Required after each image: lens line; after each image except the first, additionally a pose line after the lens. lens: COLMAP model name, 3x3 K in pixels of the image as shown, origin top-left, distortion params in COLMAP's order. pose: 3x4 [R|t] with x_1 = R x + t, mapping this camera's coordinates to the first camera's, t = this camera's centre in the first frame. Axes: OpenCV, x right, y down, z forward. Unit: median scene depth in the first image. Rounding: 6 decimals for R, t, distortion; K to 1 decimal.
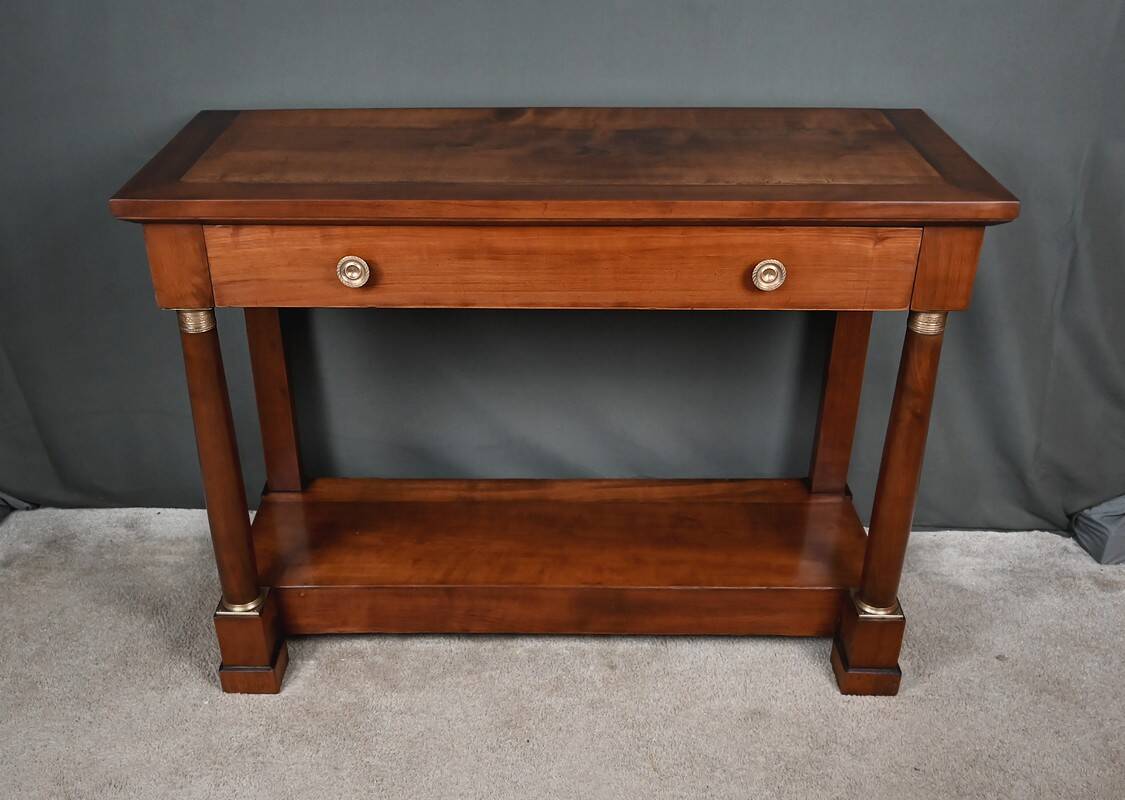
lens RADIAL K [[1129.2, 0, 534.1], [0, 1129.2, 435.7], [0, 0, 1]] dist [-0.016754, 0.000000]
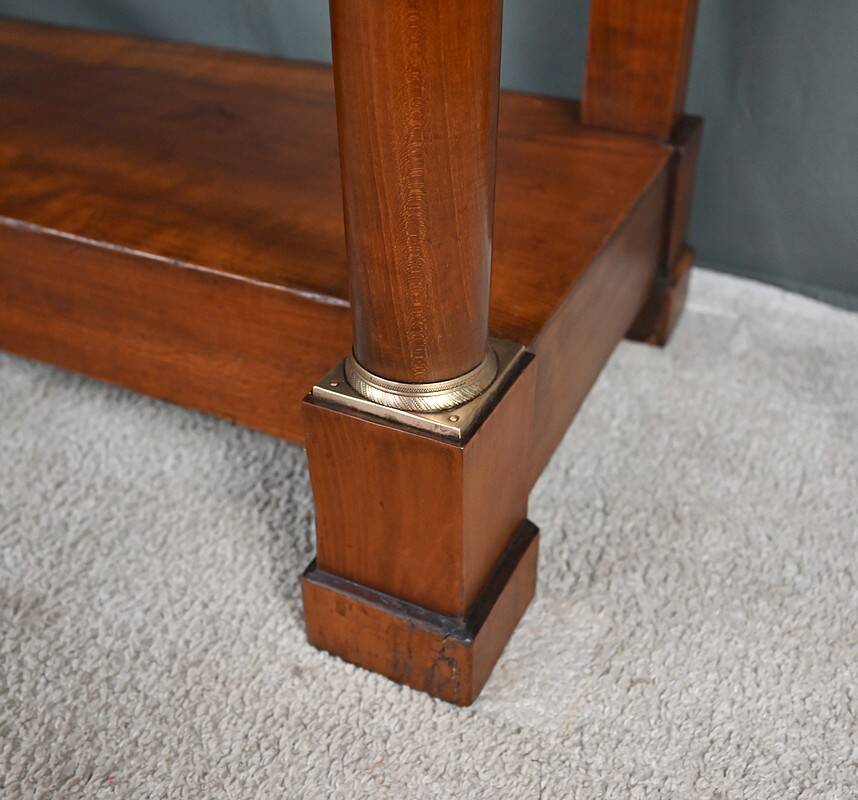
lens RADIAL K [[1014.0, 0, 424.8], [0, 1014.0, 398.7], [0, 0, 1]] dist [0.122562, 0.000000]
pose [[0.907242, 0.237001, -0.347481, 0.397911], [-0.196315, 0.969230, 0.148505, 0.120454], [0.371985, -0.066515, 0.925853, 0.784578]]
